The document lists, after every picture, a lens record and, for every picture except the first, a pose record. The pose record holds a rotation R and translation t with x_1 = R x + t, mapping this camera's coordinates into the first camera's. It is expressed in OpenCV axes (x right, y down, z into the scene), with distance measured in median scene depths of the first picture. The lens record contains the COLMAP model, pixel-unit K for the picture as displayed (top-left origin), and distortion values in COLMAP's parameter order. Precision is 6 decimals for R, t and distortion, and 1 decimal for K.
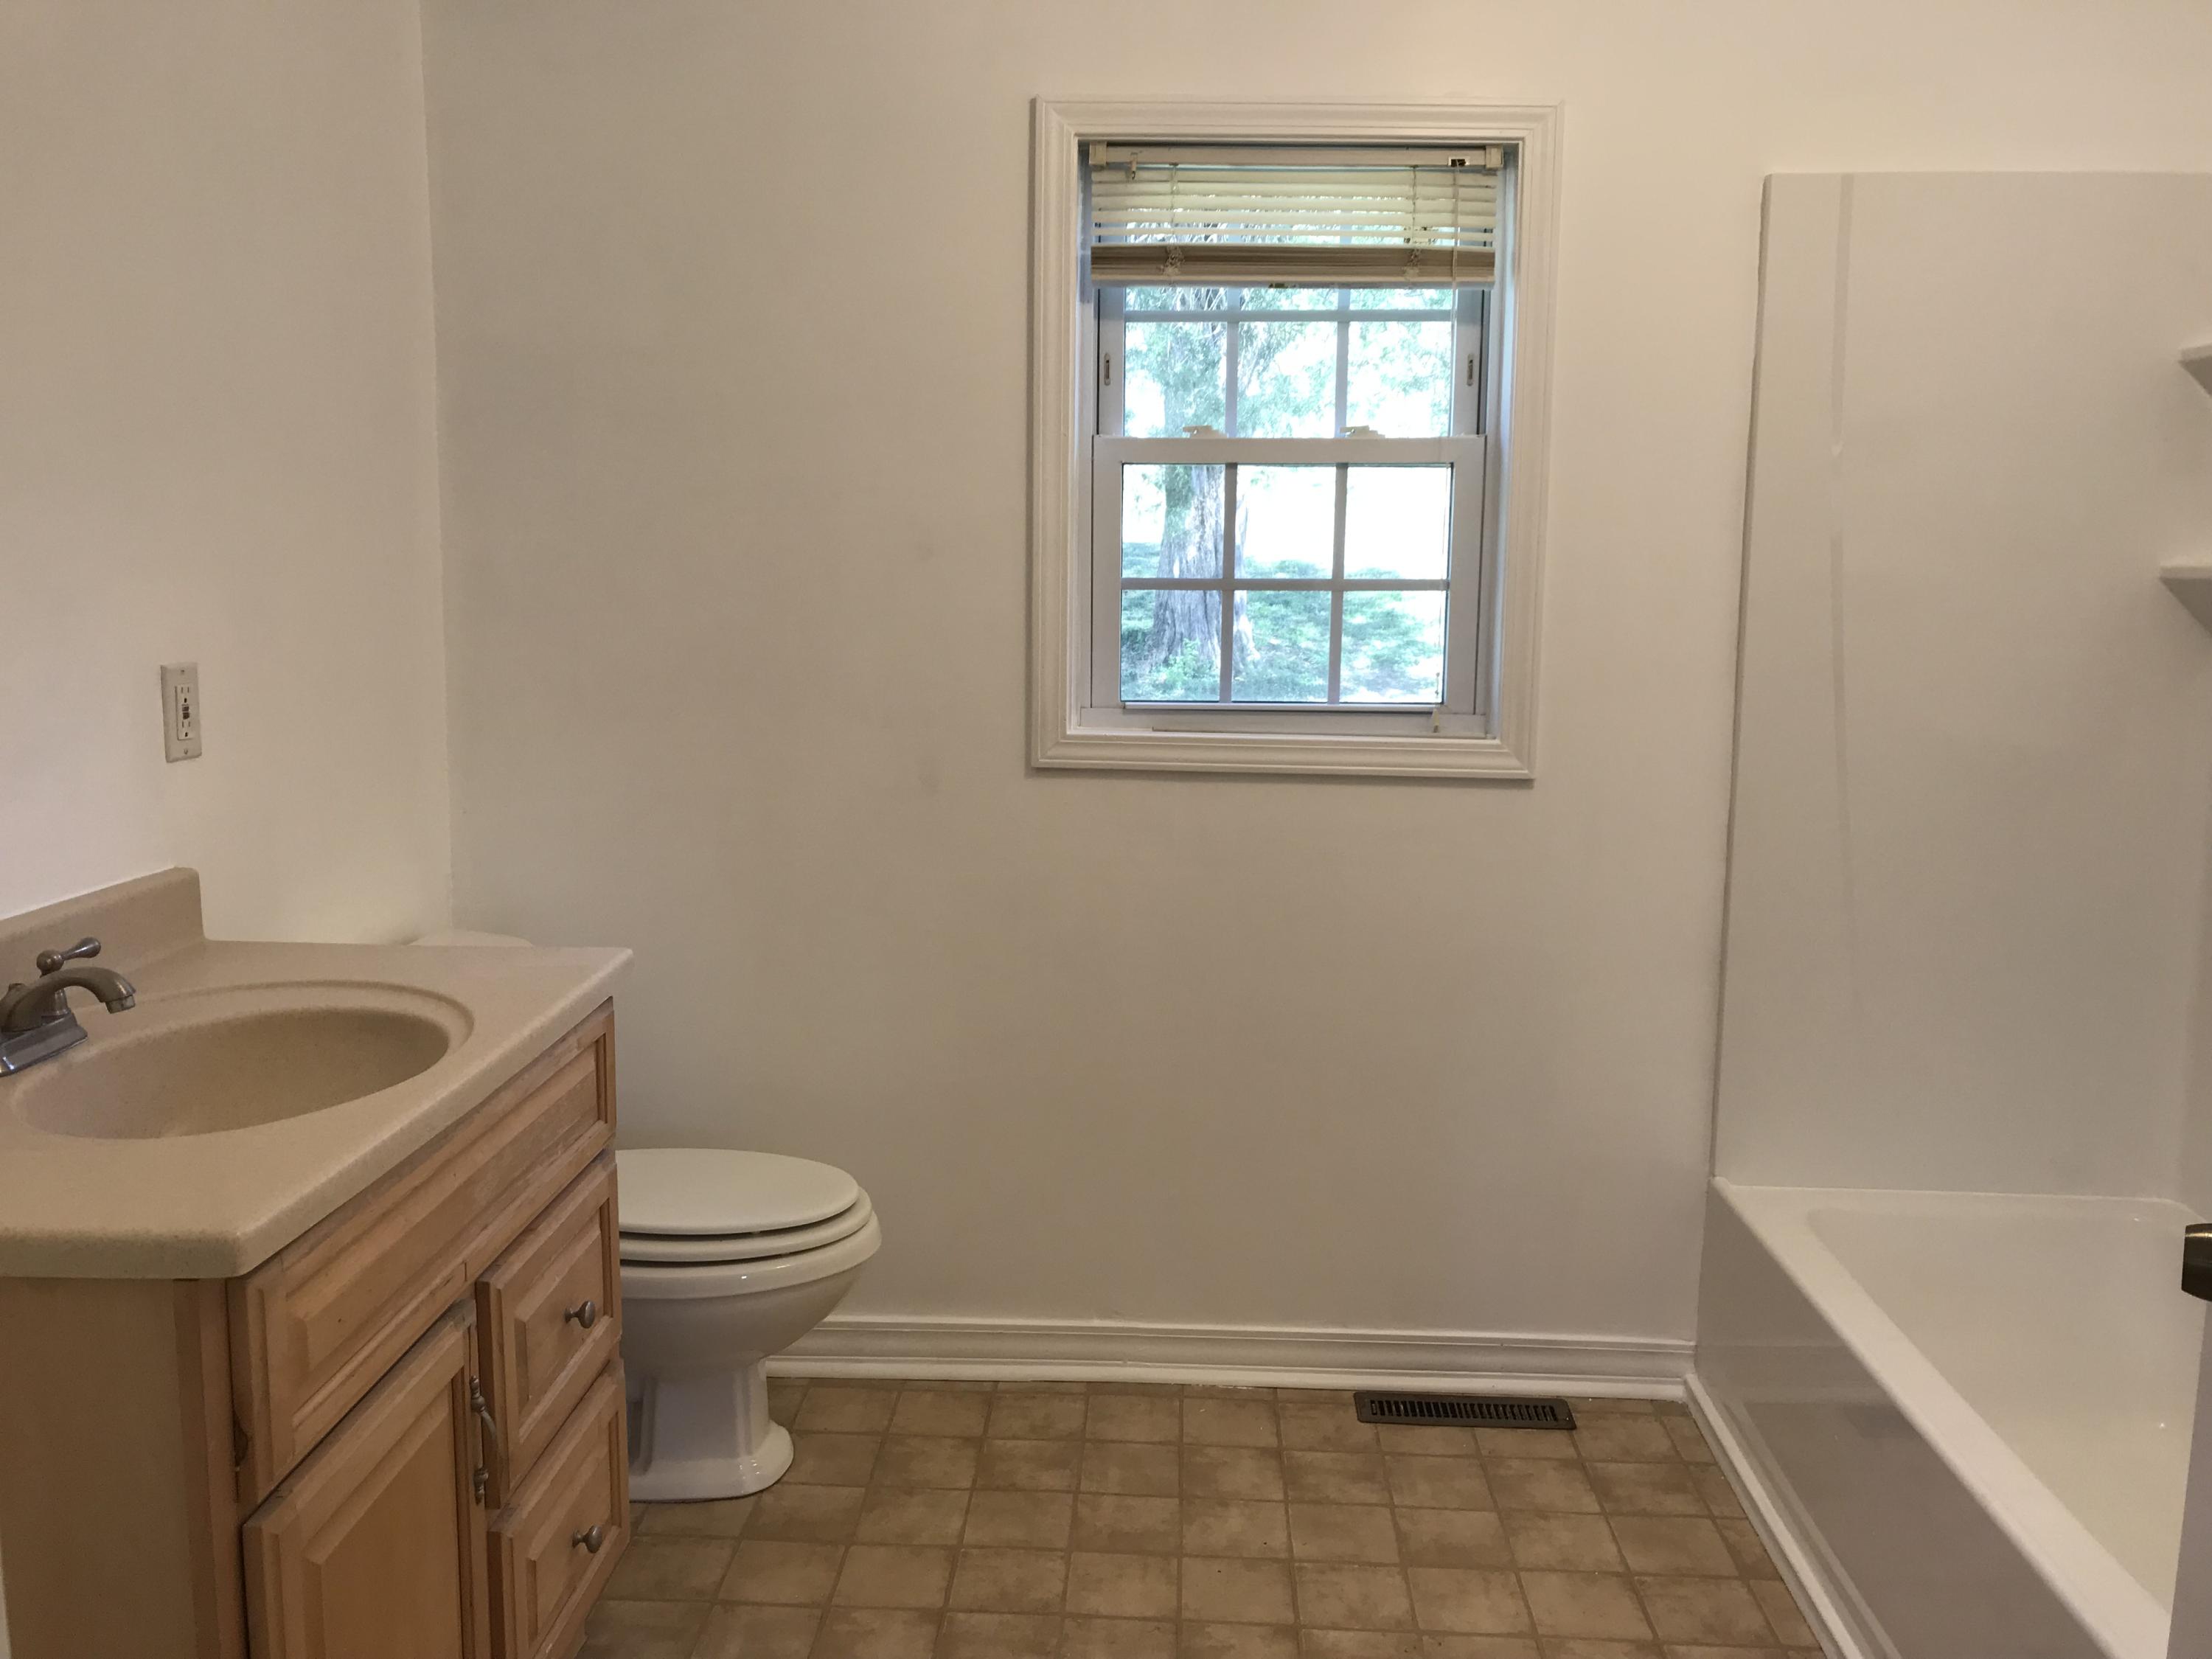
lens RADIAL K [[1769.1, 0, 1140.7], [0, 1769.1, 832.3], [0, 0, 1]] dist [0.052078, -0.072696]
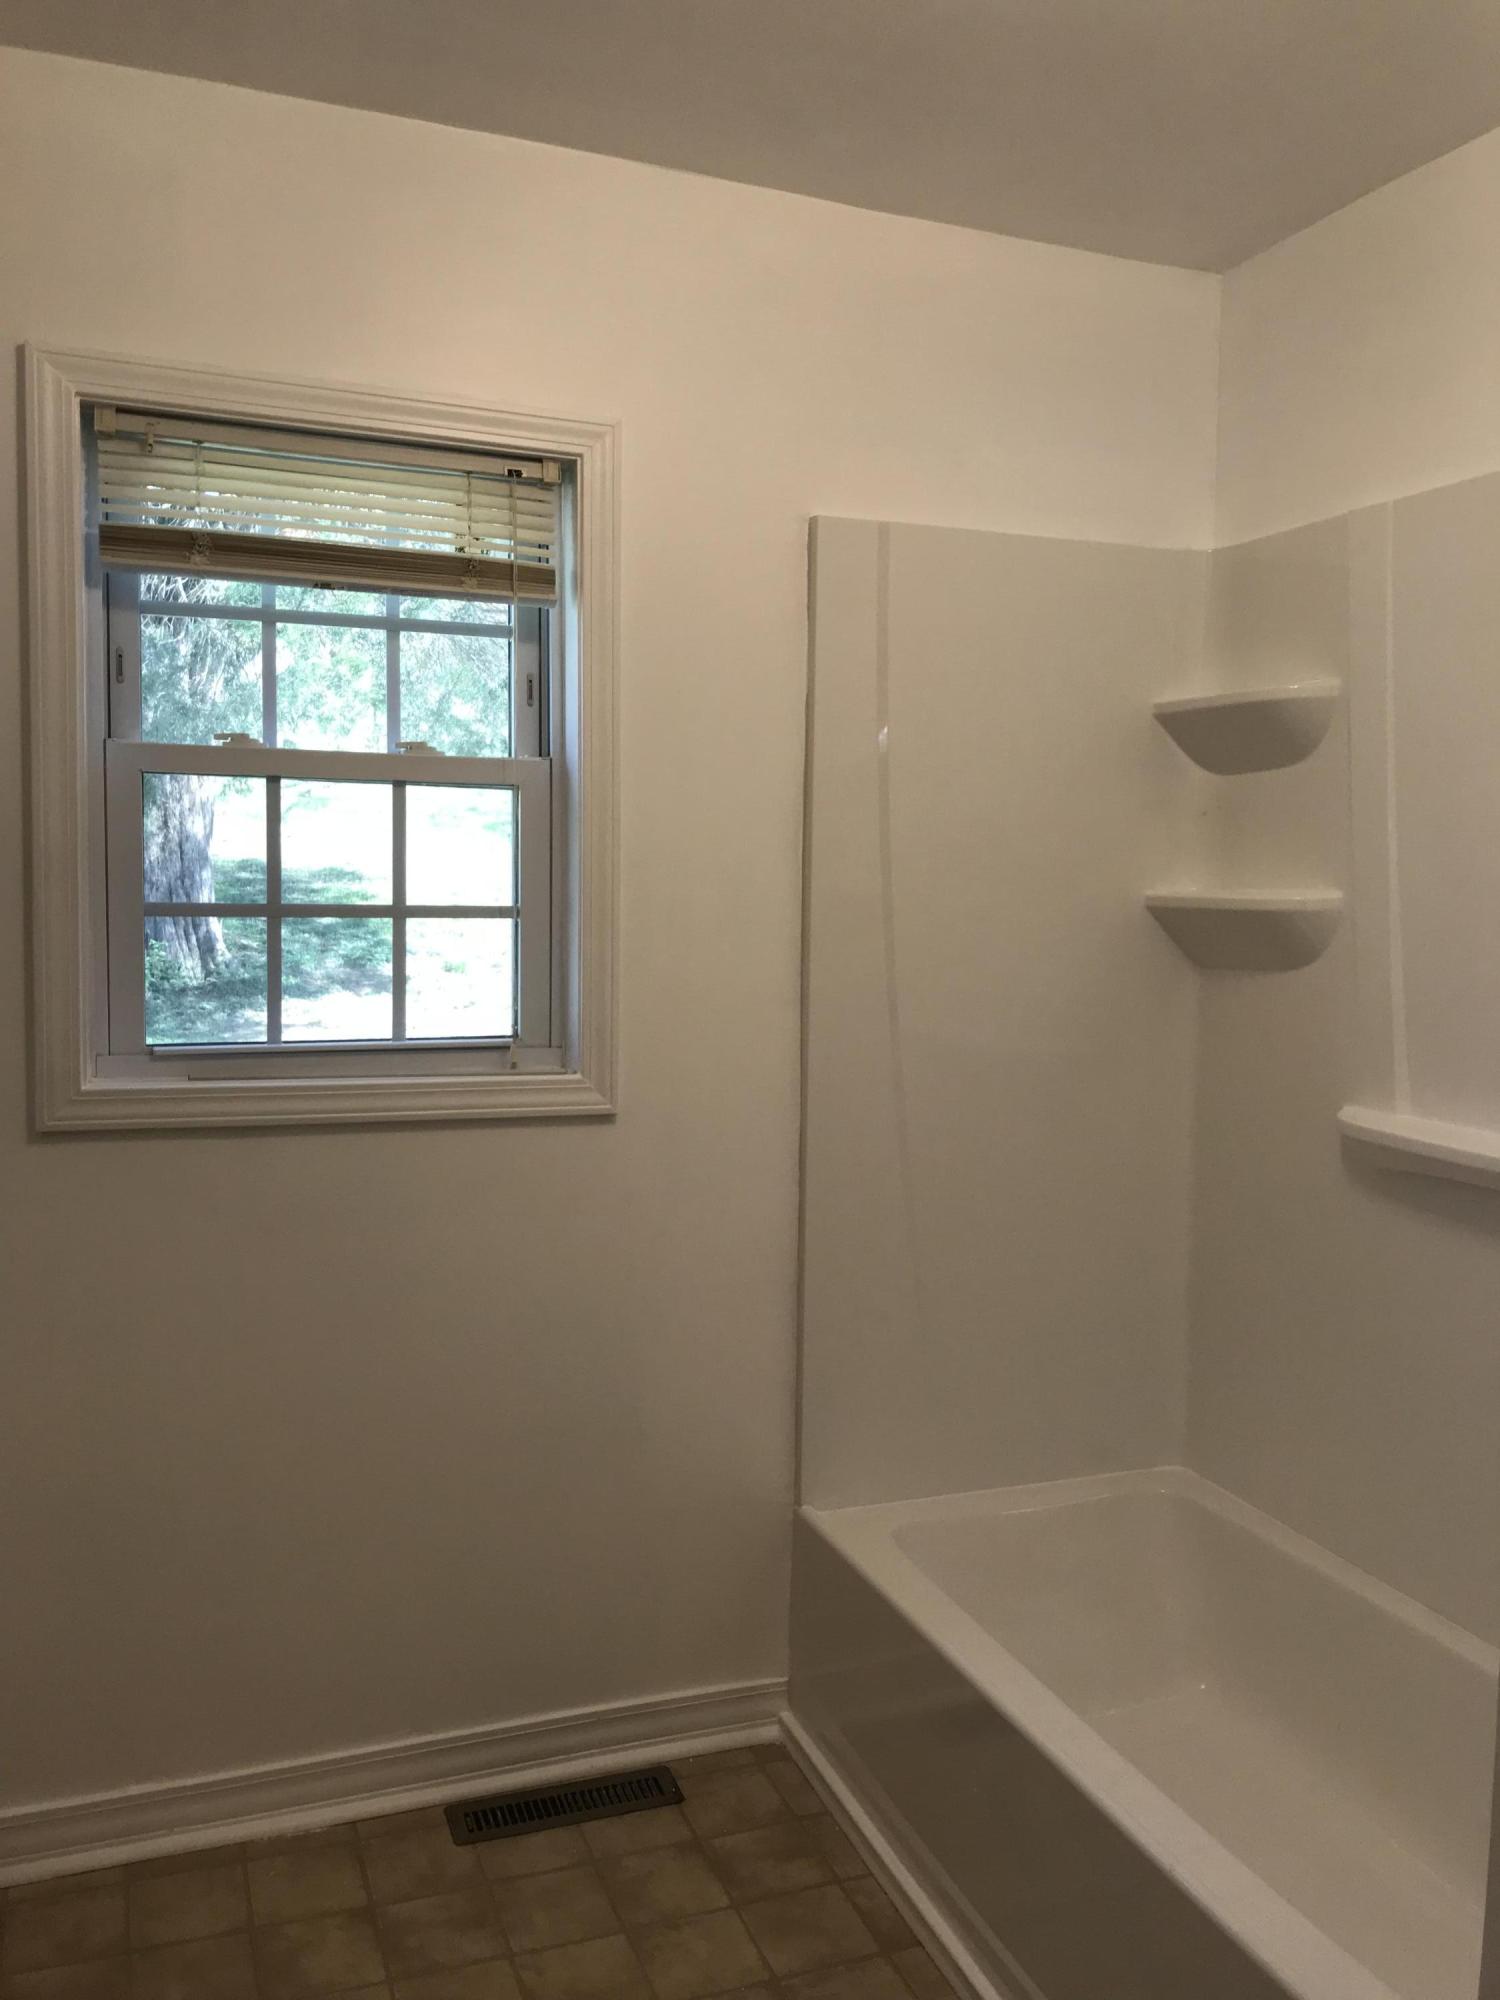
lens RADIAL K [[1599.5, 0, 750.0], [0, 1599.5, 1000.0], [0, 0, 1]] dist [0.052078, -0.072696]
pose [[0.923802, -0.025627, 0.382013, -0.039755], [0.049990, 0.997290, -0.053986, -0.041100], [-0.379594, 0.068970, 0.922579, 0.172703]]
